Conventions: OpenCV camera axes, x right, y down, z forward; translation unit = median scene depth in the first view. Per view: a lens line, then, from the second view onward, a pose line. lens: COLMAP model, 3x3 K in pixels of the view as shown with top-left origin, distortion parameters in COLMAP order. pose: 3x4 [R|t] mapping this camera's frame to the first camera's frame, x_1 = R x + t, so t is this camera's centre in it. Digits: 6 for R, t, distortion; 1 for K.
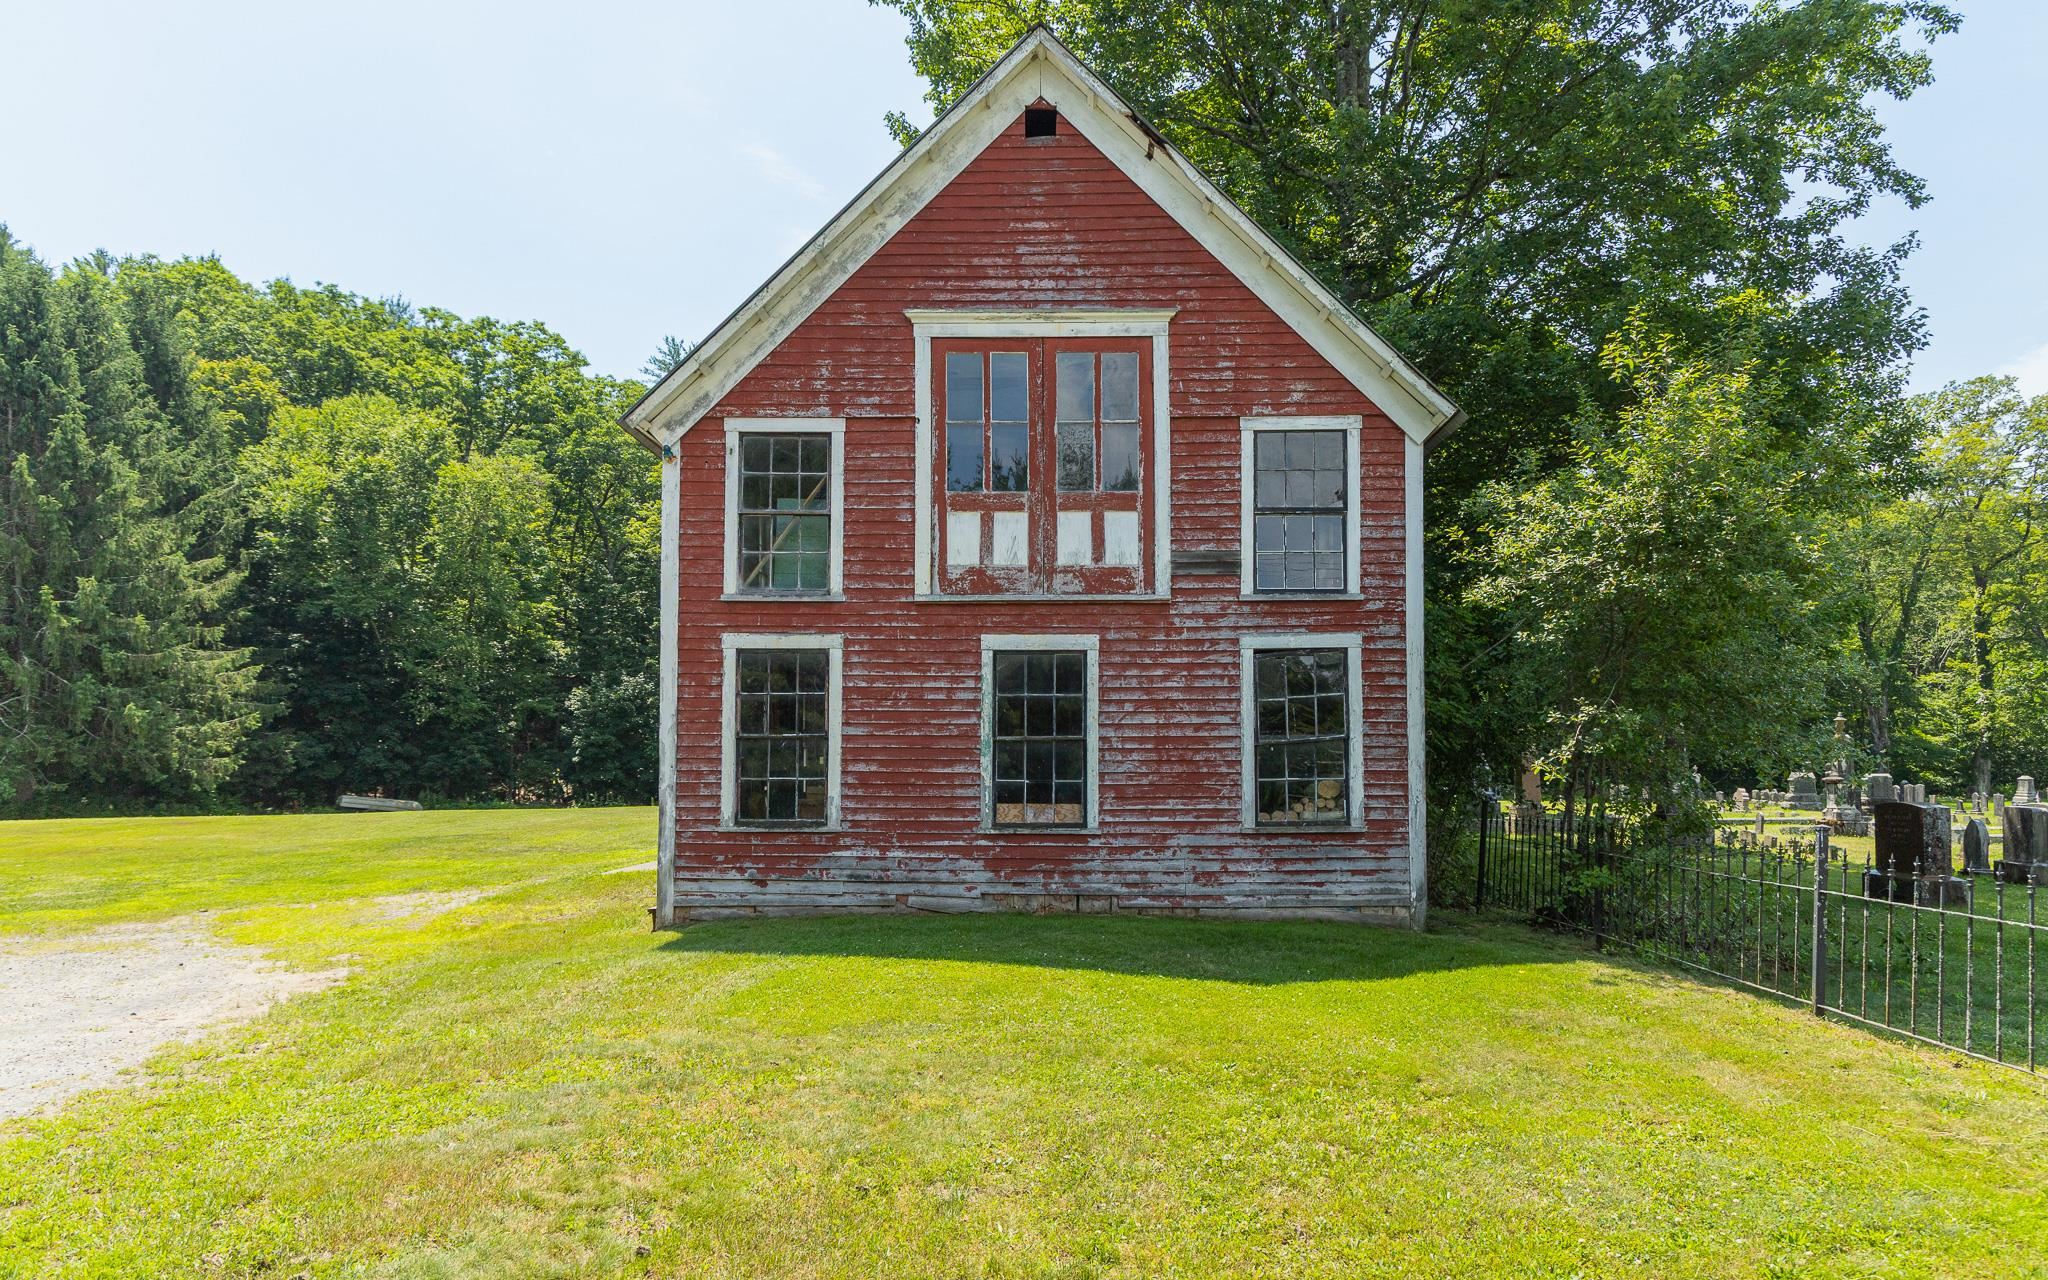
lens RADIAL K [[1397.9, 0, 1020.1], [0, 1397.9, 681.0], [0, 0, 1]] dist [0.028954, 0.000874]
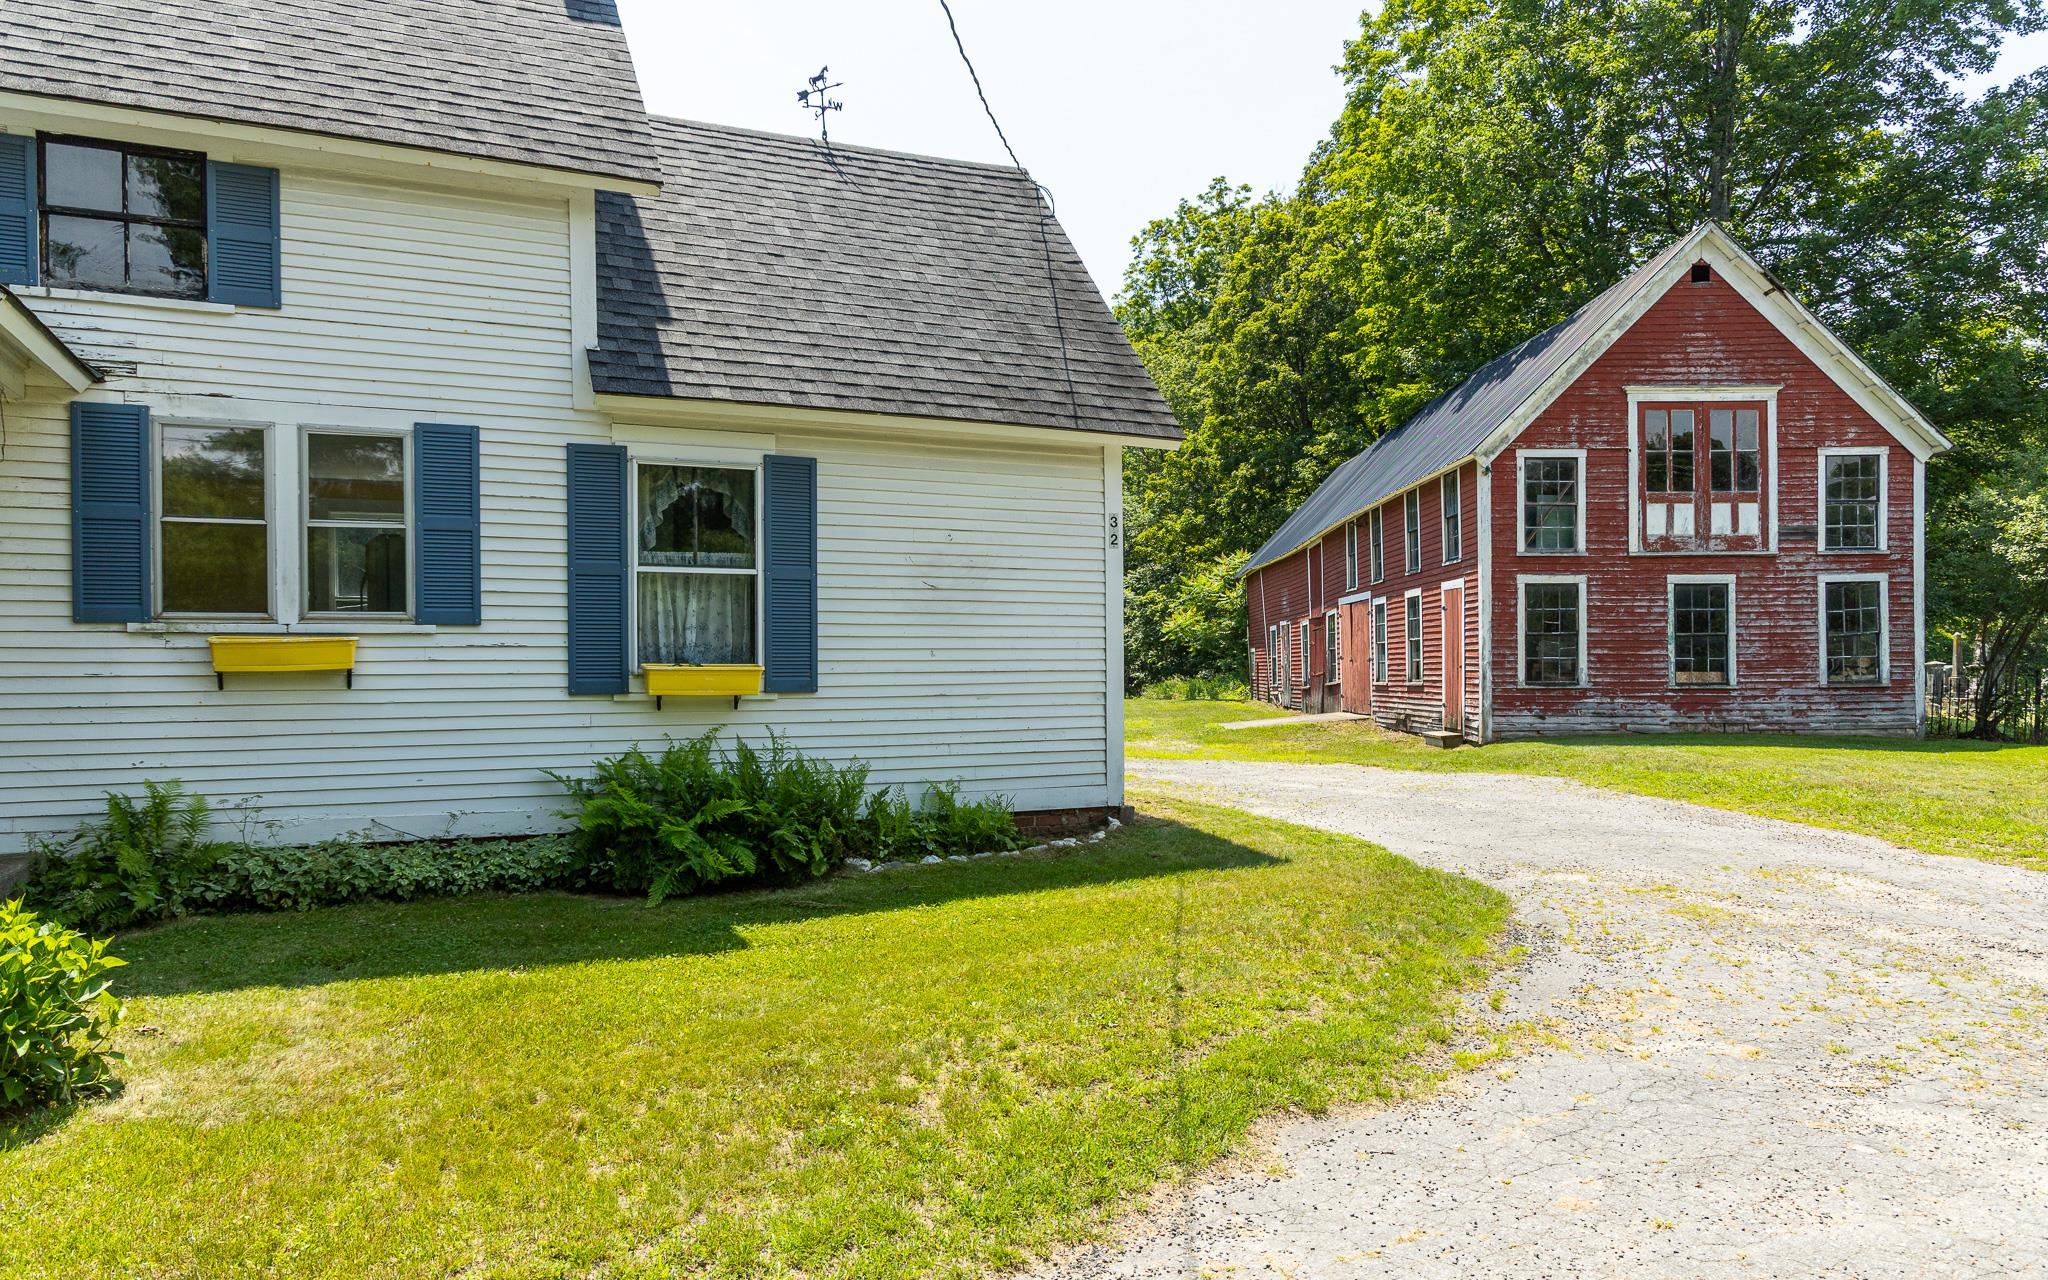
lens RADIAL K [[1397.9, 0, 1020.1], [0, 1397.9, 681.0], [0, 0, 1]] dist [0.028954, 0.000874]
pose [[0.999681, -0.004762, 0.024808, -0.875801], [0.003502, 0.998713, 0.050595, 0.007315], [-0.025017, -0.050492, 0.998411, -0.732684]]
